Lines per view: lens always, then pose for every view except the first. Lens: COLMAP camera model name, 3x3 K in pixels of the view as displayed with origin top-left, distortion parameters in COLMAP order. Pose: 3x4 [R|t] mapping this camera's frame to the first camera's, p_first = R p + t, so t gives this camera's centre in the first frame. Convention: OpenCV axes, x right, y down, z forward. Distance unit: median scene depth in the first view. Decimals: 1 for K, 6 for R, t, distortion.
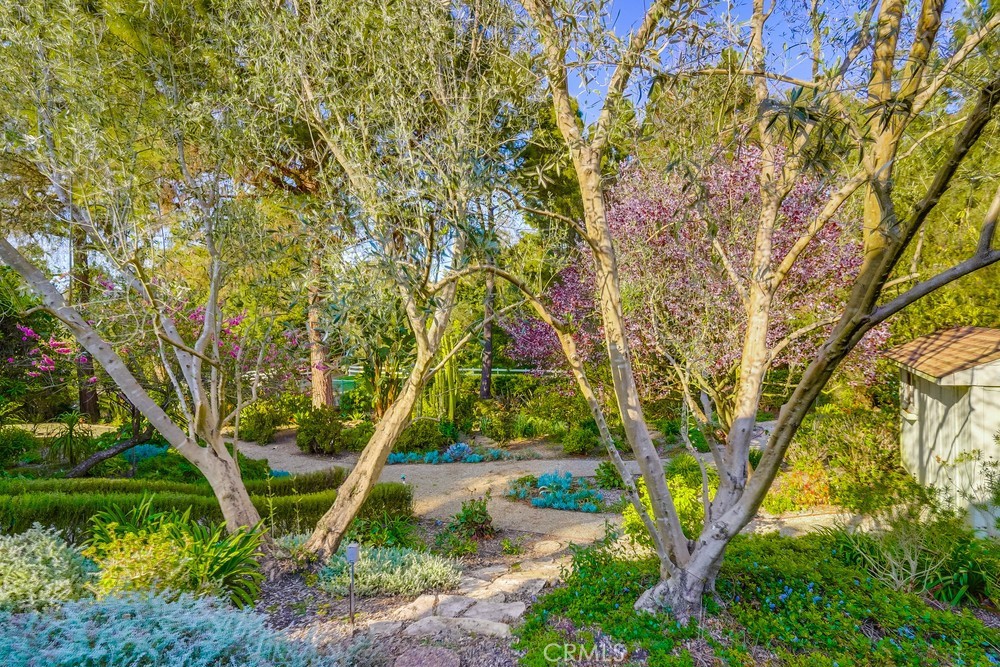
lens RADIAL K [[482.5, 0, 494.5], [0, 482.5, 327.3], [0, 0, 1]] dist [-0.003676, 0.013580]
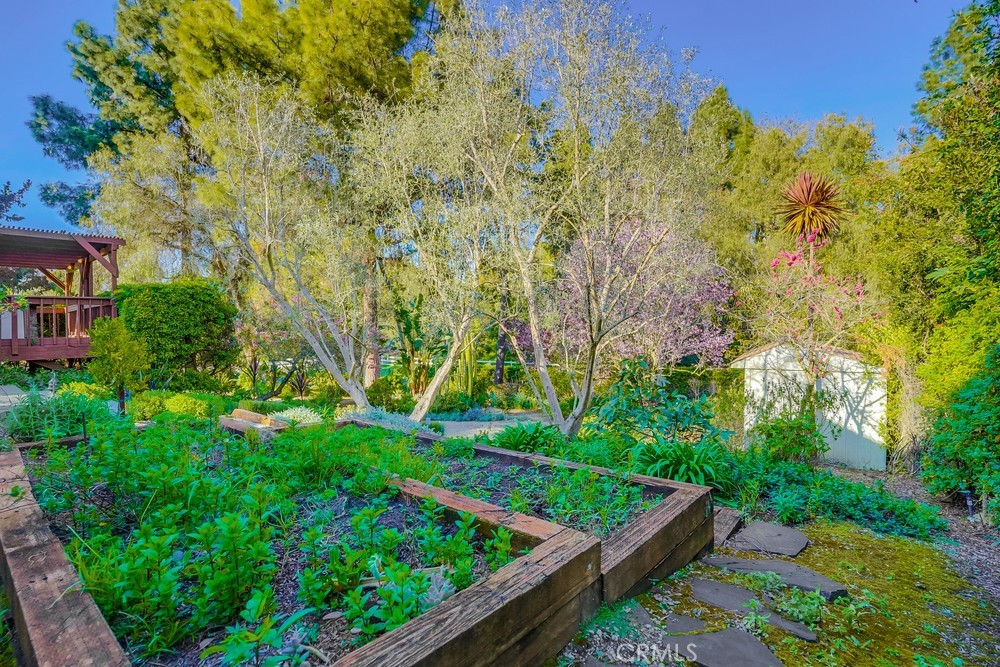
lens RADIAL K [[482.5, 0, 494.5], [0, 482.5, 327.3], [0, 0, 1]] dist [-0.003676, 0.013580]
pose [[0.998612, 0.028326, -0.044398, 0.031788], [-0.027973, 0.999572, 0.008537, -0.010461], [0.044621, -0.007283, 0.998977, -0.318407]]
